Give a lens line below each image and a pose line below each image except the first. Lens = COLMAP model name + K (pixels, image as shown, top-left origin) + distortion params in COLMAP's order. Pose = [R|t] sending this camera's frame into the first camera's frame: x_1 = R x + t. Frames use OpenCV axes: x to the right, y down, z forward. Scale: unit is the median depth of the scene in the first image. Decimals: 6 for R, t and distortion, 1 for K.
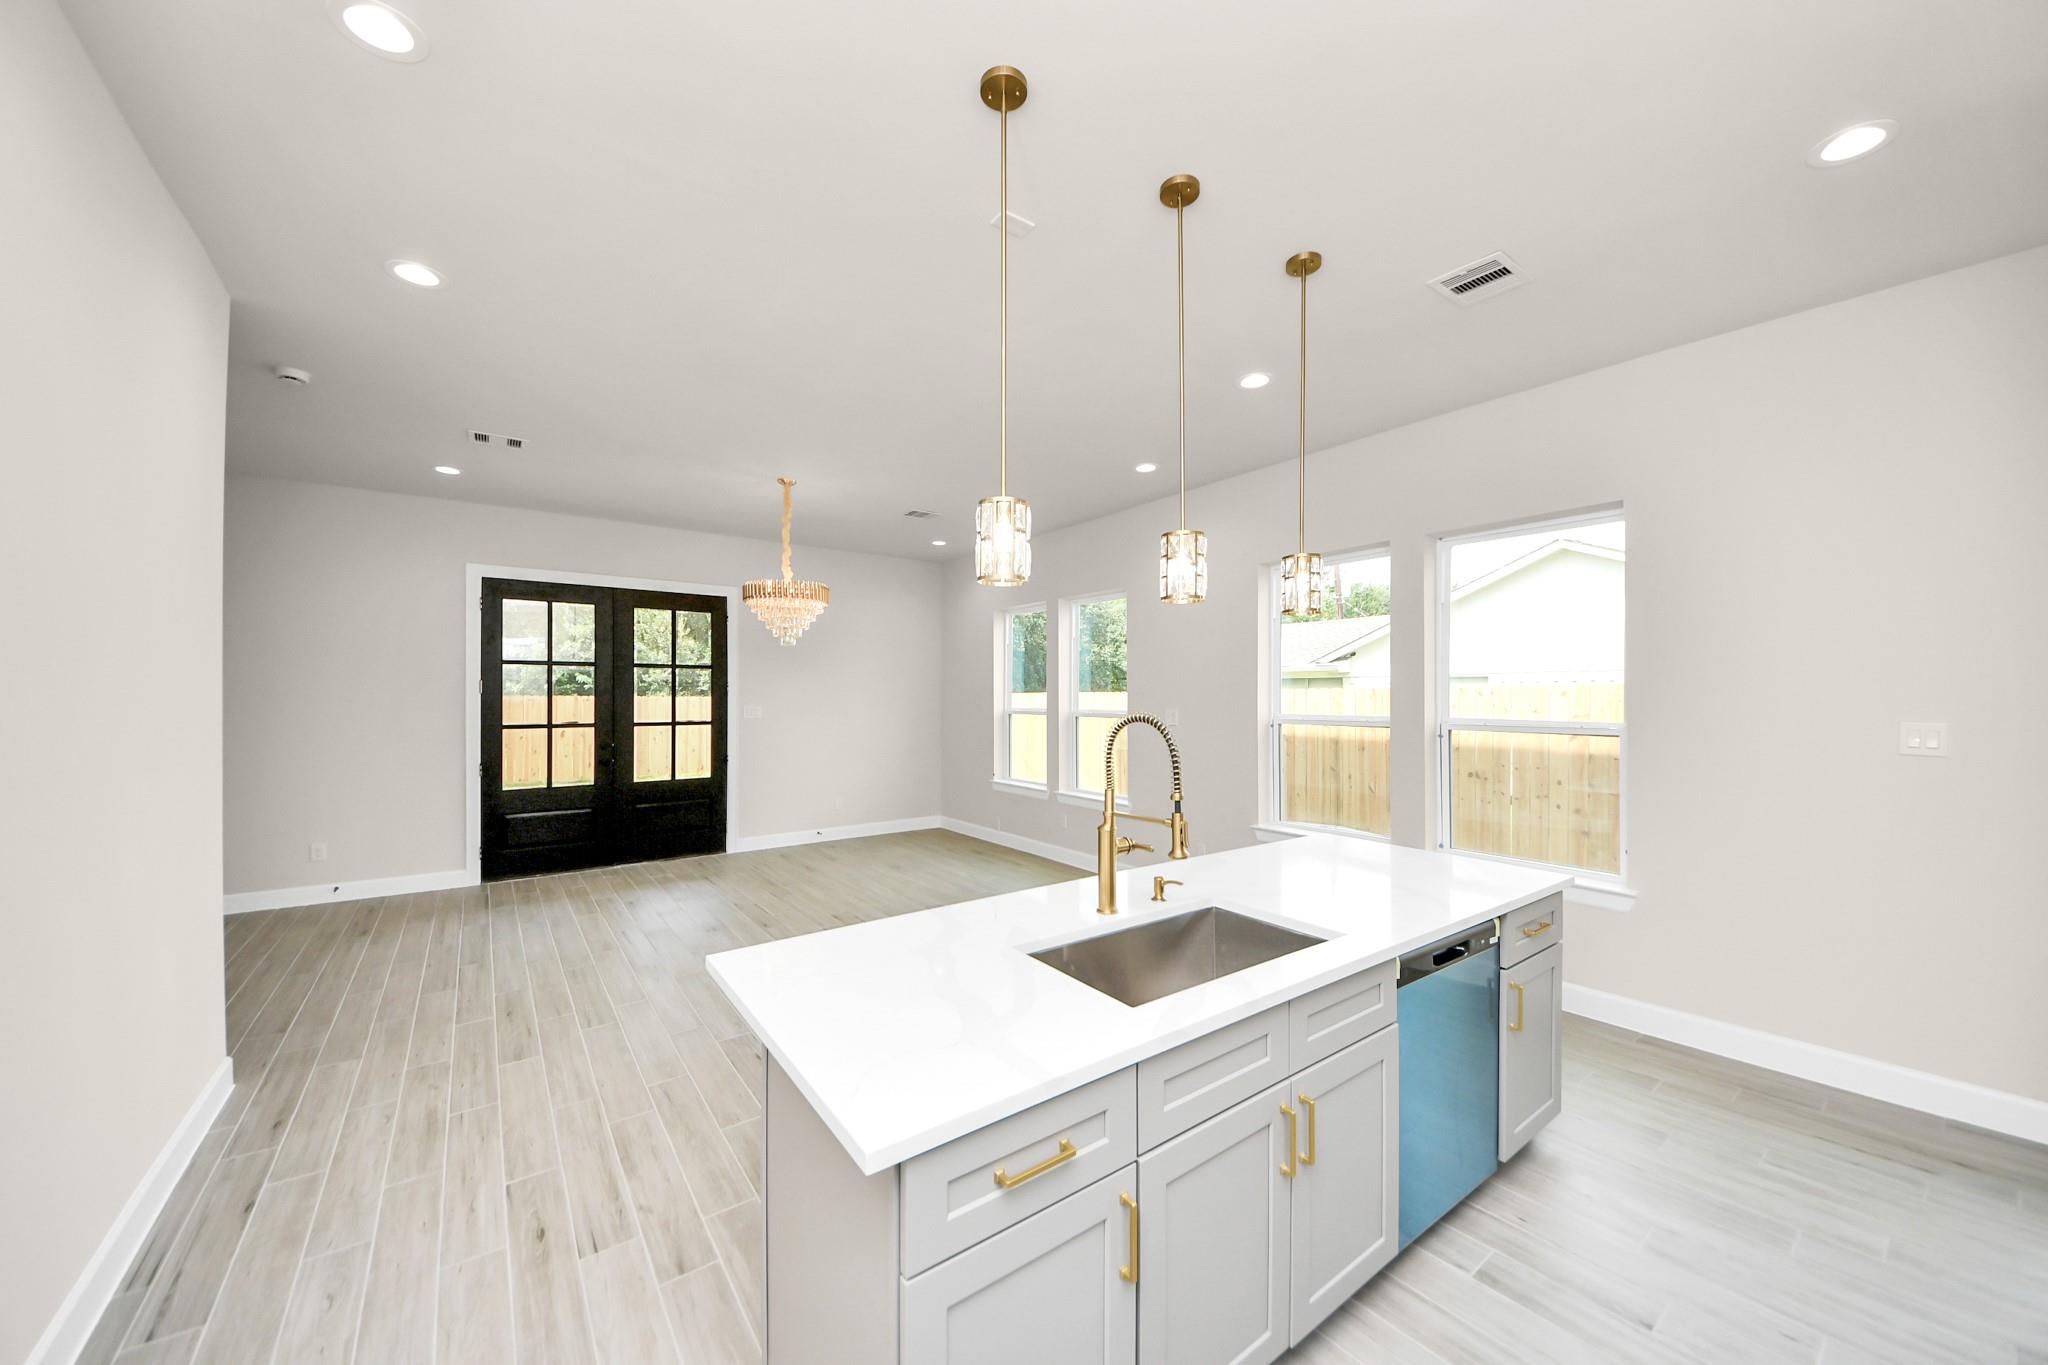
lens RADIAL K [[727.9, 0, 1019.0], [0, 727.9, 689.7], [0, 0, 1]] dist [0.001871, -0.000782]
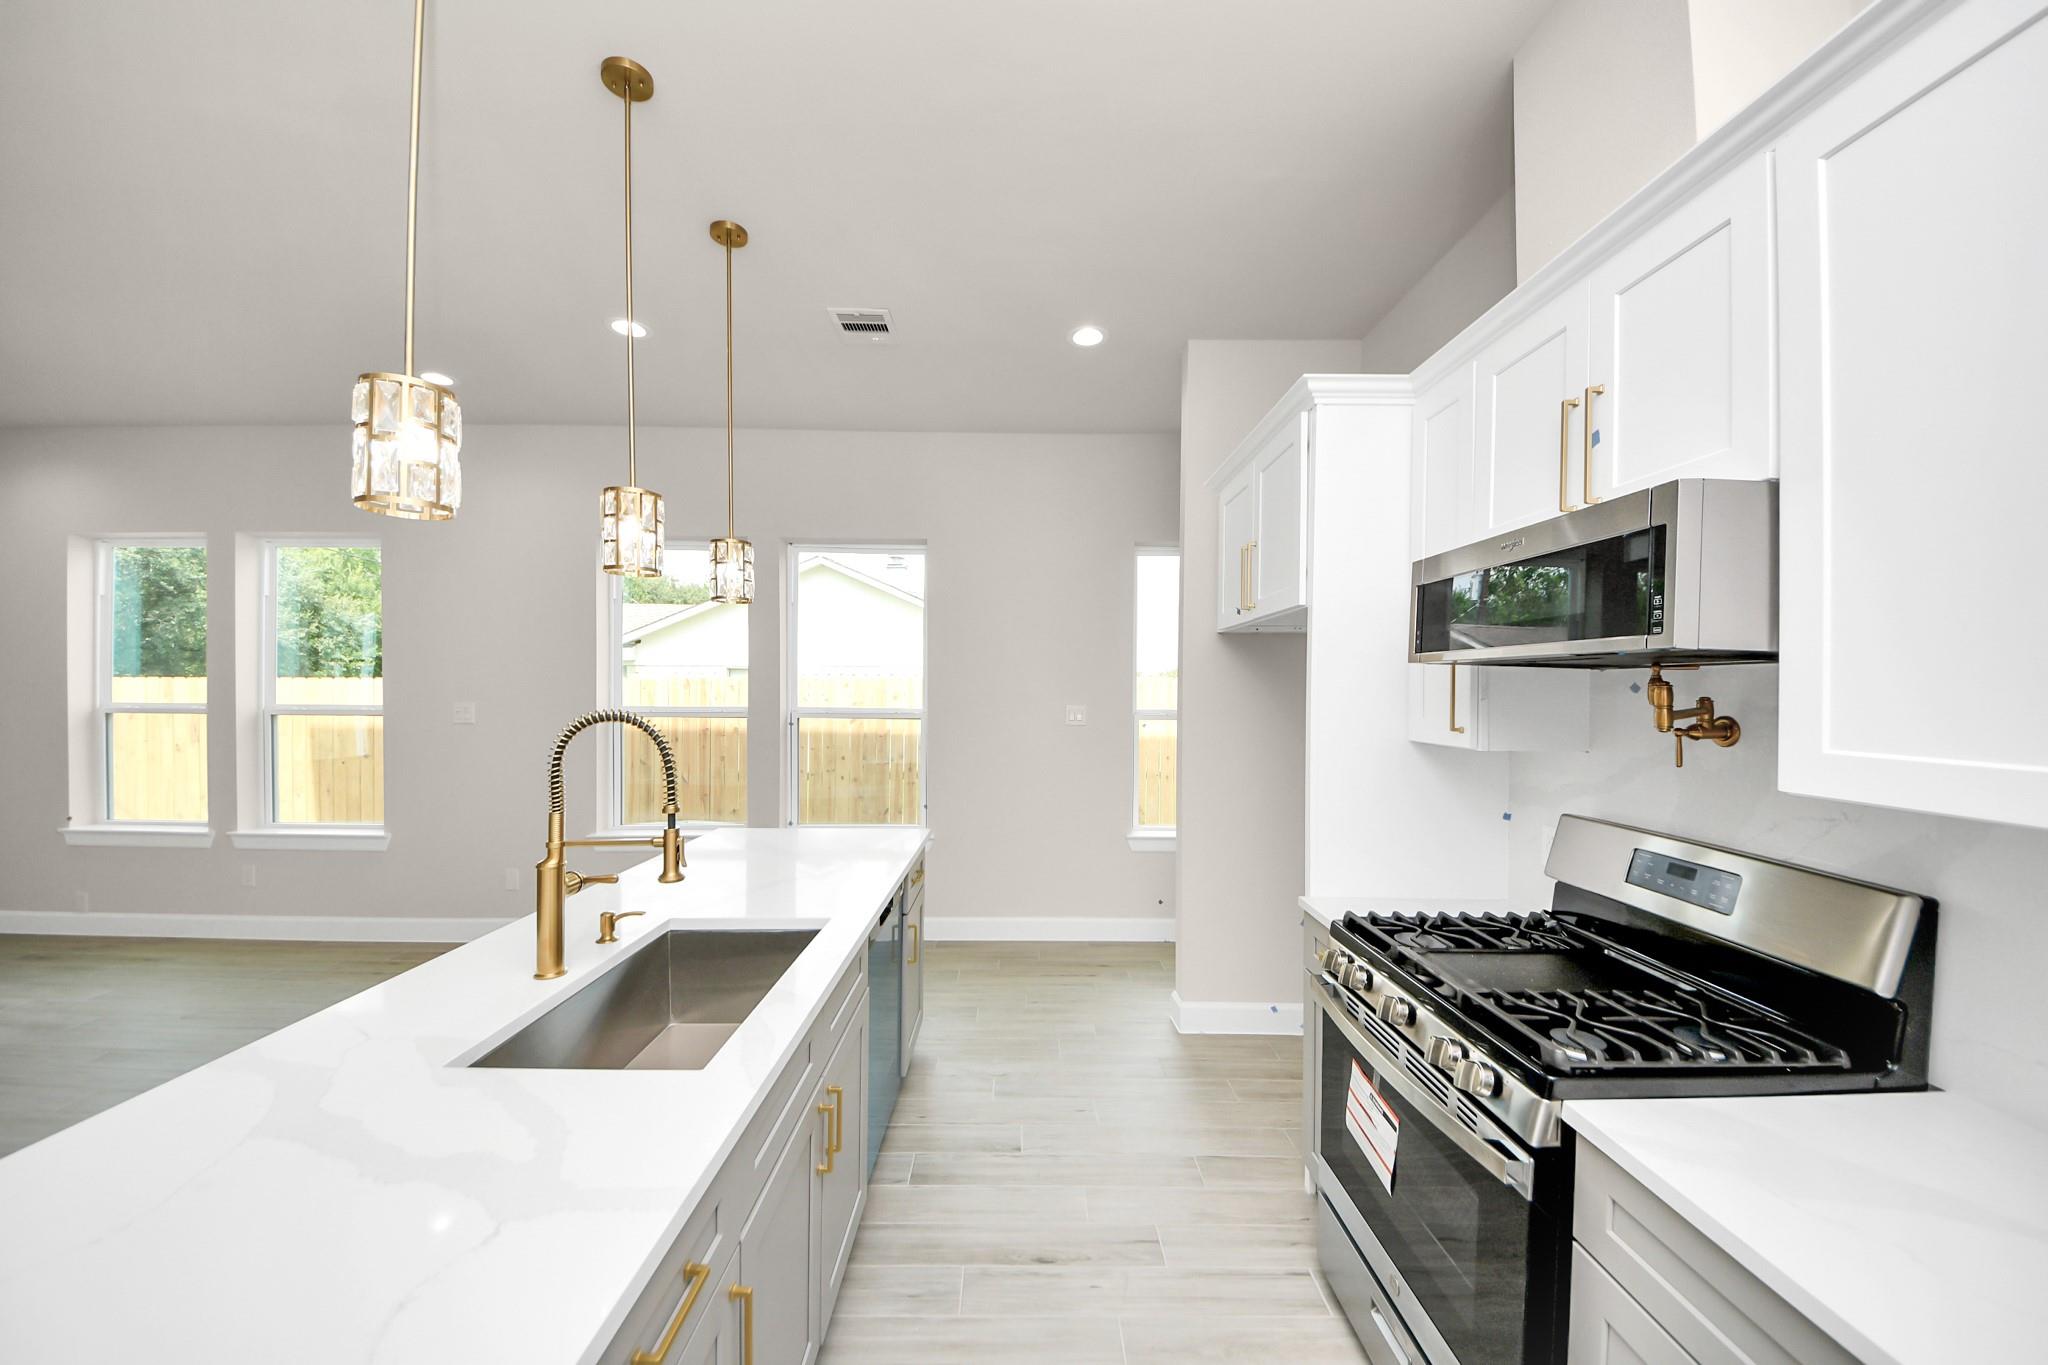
lens RADIAL K [[727.9, 0, 1022.8], [0, 727.9, 687.8], [0, 0, 1]] dist [0.001871, -0.000782]
pose [[0.583367, 0.002435, 0.812205, -0.086413], [-0.013062, 0.999894, 0.006383, -0.001409], [-0.812104, -0.014333, 0.583337, 0.068435]]
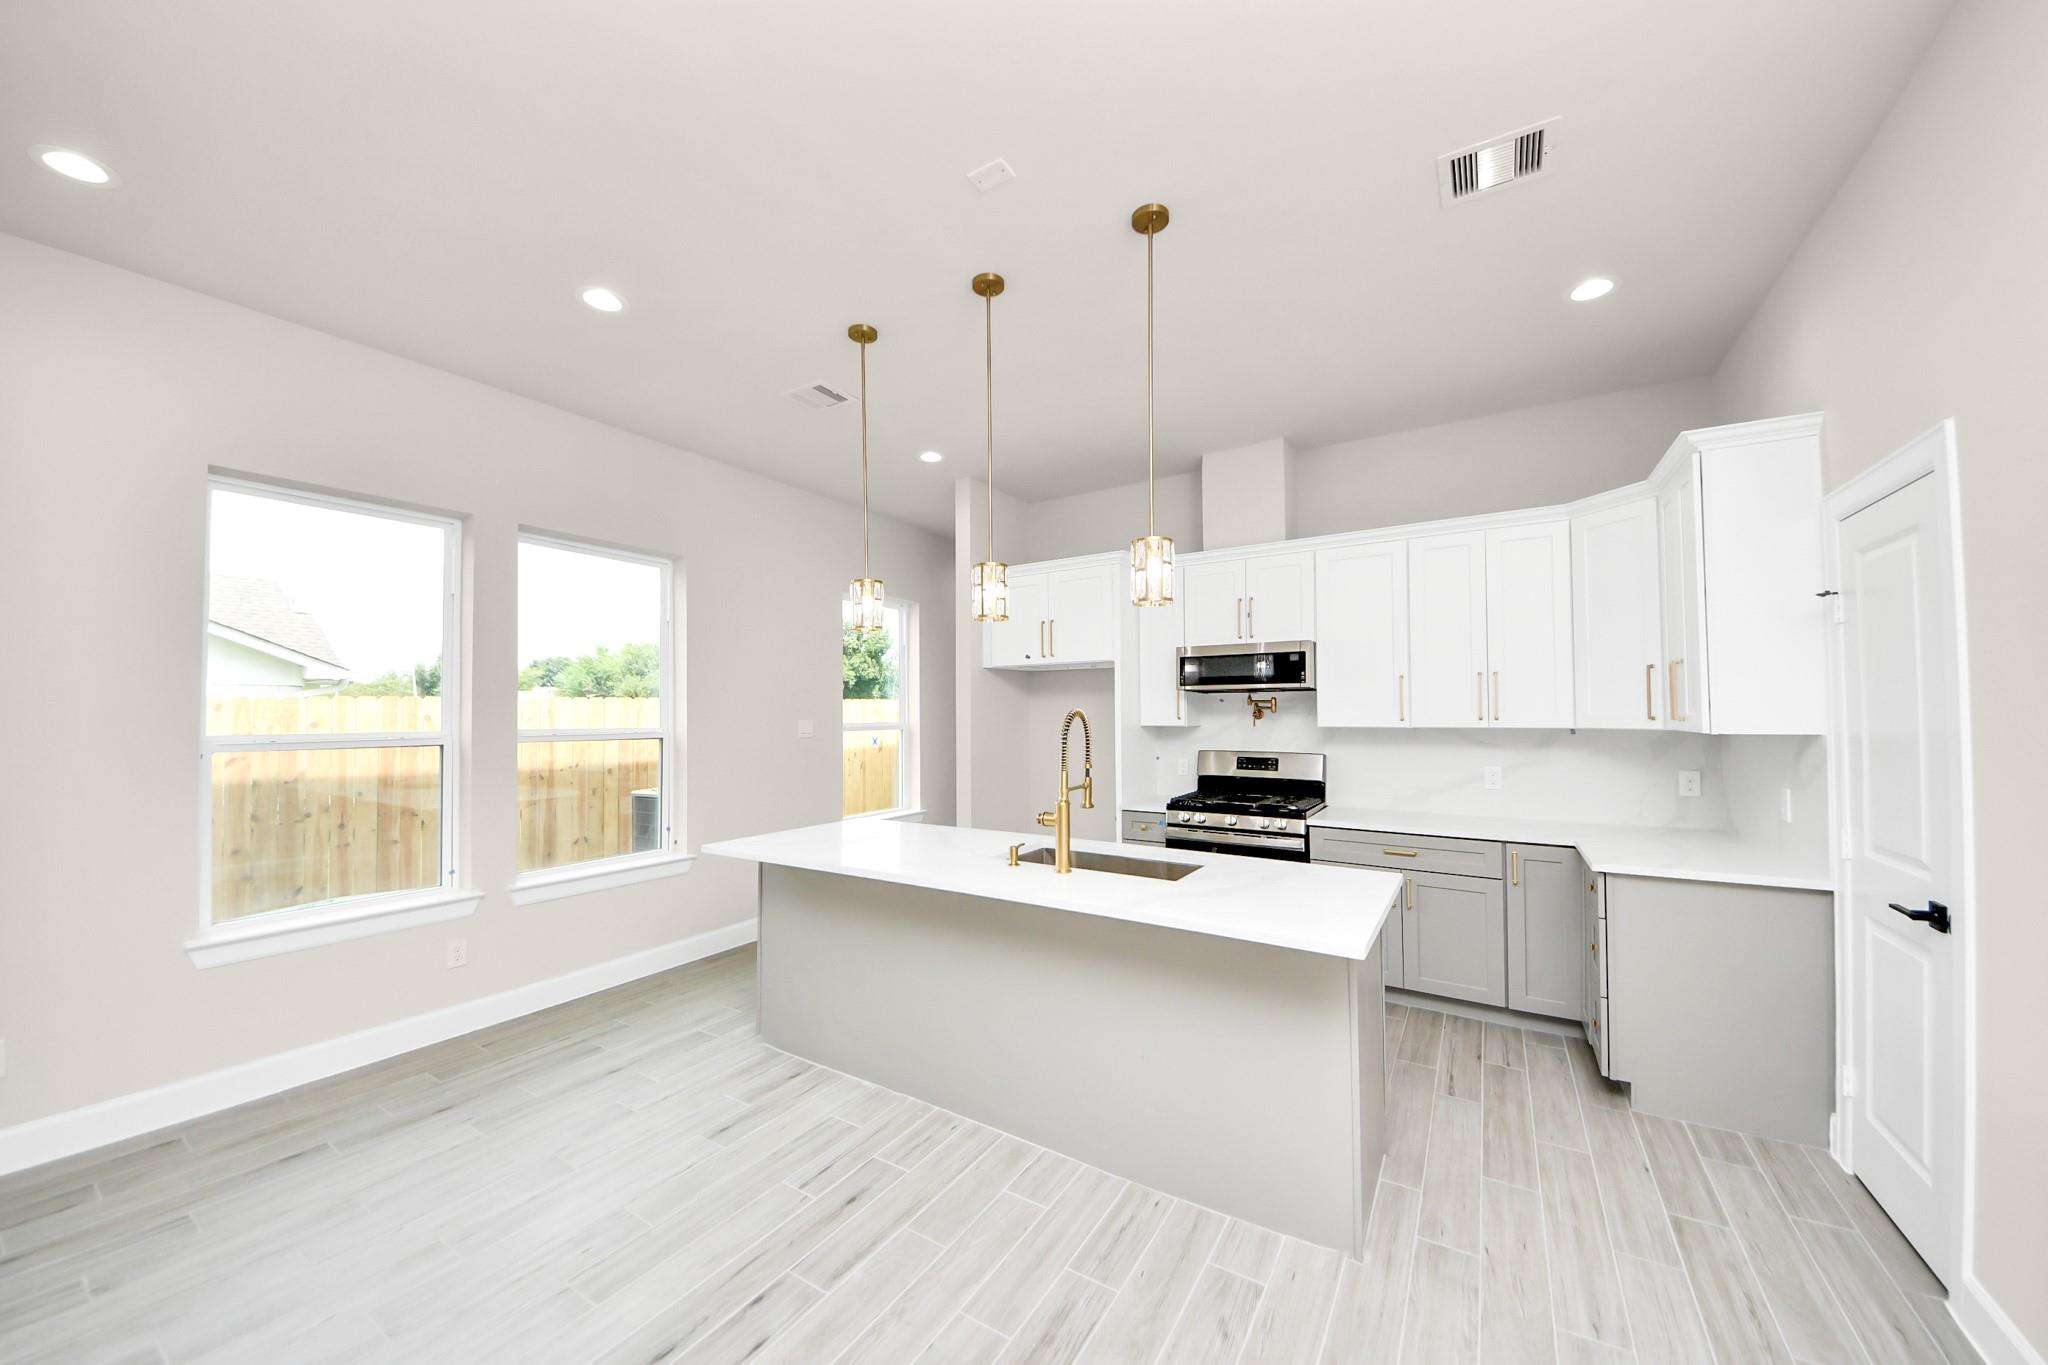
lens RADIAL K [[727.9, 0, 1033.0], [0, 727.9, 700.7], [0, 0, 1]] dist [0.001871, -0.000782]
pose [[-0.383465, 0.018700, 0.923366, -0.408886], [-0.000781, 0.999788, -0.020572, 0.016647], [-0.923555, -0.008609, -0.383369, 0.622031]]
